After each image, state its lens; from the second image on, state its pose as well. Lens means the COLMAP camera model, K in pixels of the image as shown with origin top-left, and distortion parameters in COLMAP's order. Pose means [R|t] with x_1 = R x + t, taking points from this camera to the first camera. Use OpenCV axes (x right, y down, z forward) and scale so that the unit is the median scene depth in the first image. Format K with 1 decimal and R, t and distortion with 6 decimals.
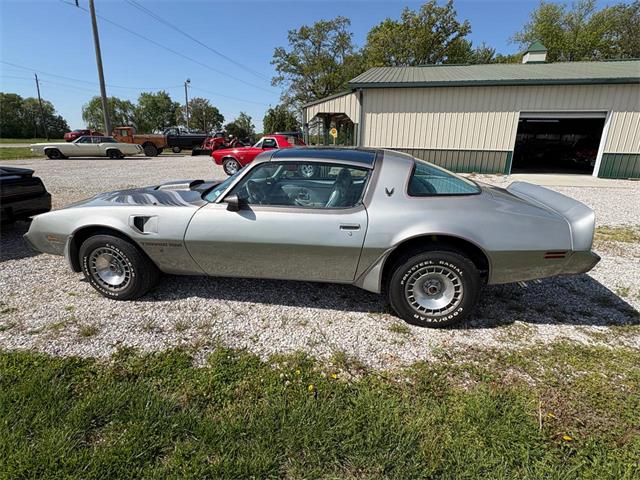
lens RADIAL K [[340.7, 0, 317.7], [0, 340.7, 239.9], [0, 0, 1]] dist [0.001282, -0.001279]
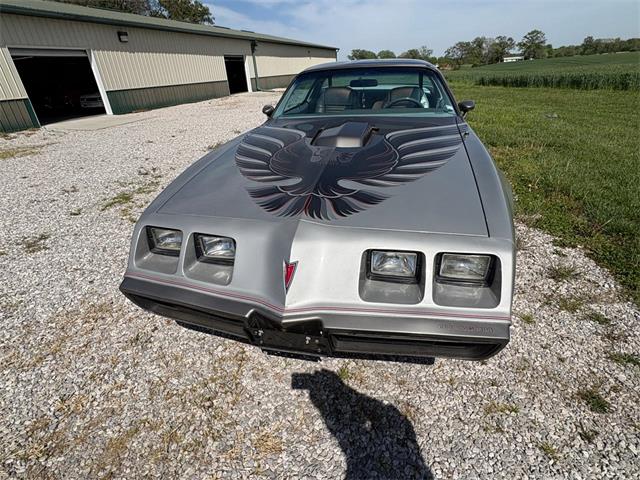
lens RADIAL K [[340.7, 0, 319.6], [0, 340.7, 237.5], [0, 0, 1]] dist [0.001282, -0.001279]
pose [[0.053953, -0.458873, 0.886862, -0.325752], [0.346272, 0.841642, 0.414409, -0.086845], [-0.936582, 0.284736, 0.204304, 0.310771]]
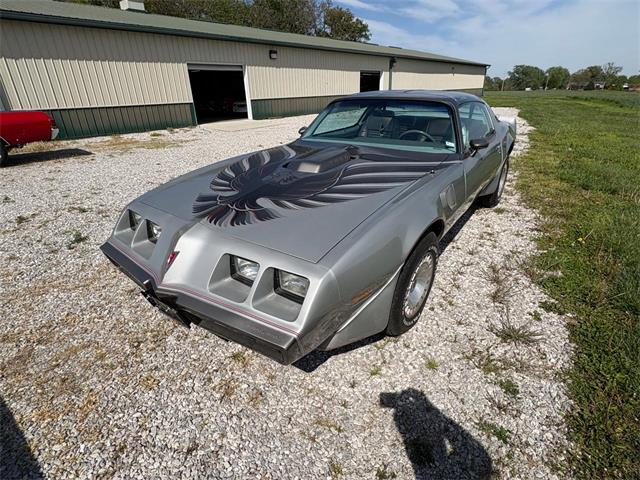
lens RADIAL K [[340.7, 0, 320.8], [0, 340.7, 238.2], [0, 0, 1]] dist [0.001282, -0.001279]
pose [[0.428997, -0.385595, 0.816871, -0.324128], [0.291984, 0.914960, 0.278556, -0.065911], [-0.854814, 0.119014, 0.505103, 0.215738]]
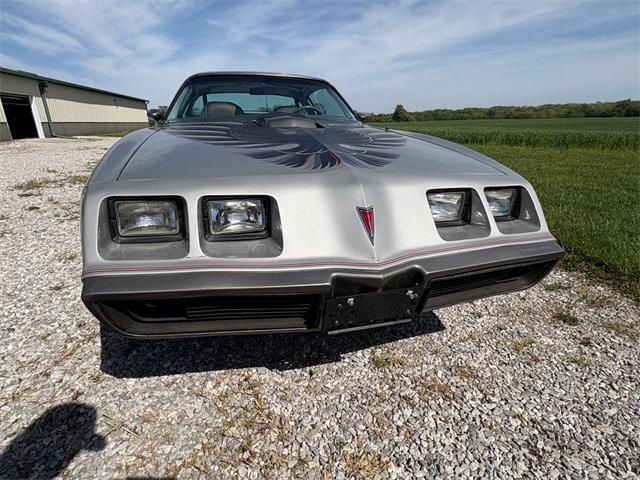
lens RADIAL K [[340.7, 0, 316.6], [0, 340.7, 231.0], [0, 0, 1]] dist [0.001282, -0.001279]
pose [[-0.429543, -0.287417, 0.856087, -0.305880], [0.263359, 0.866919, 0.423194, -0.074006], [-0.863791, 0.407238, -0.296685, 0.383854]]
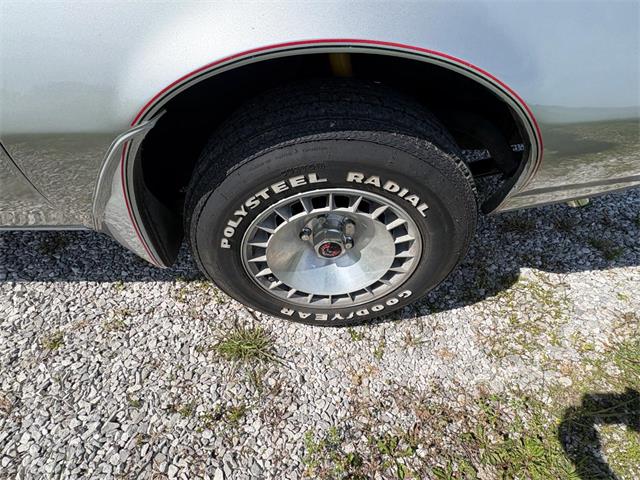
lens RADIAL K [[340.7, 0, 316.6], [0, 340.7, 240.1], [0, 0, 1]] dist [0.001282, -0.001279]
pose [[0.982050, -0.117641, 0.147440, 0.064134], [0.031506, 0.872997, 0.486707, -0.003617], [-0.185971, -0.473326, 0.861033, 0.167608]]
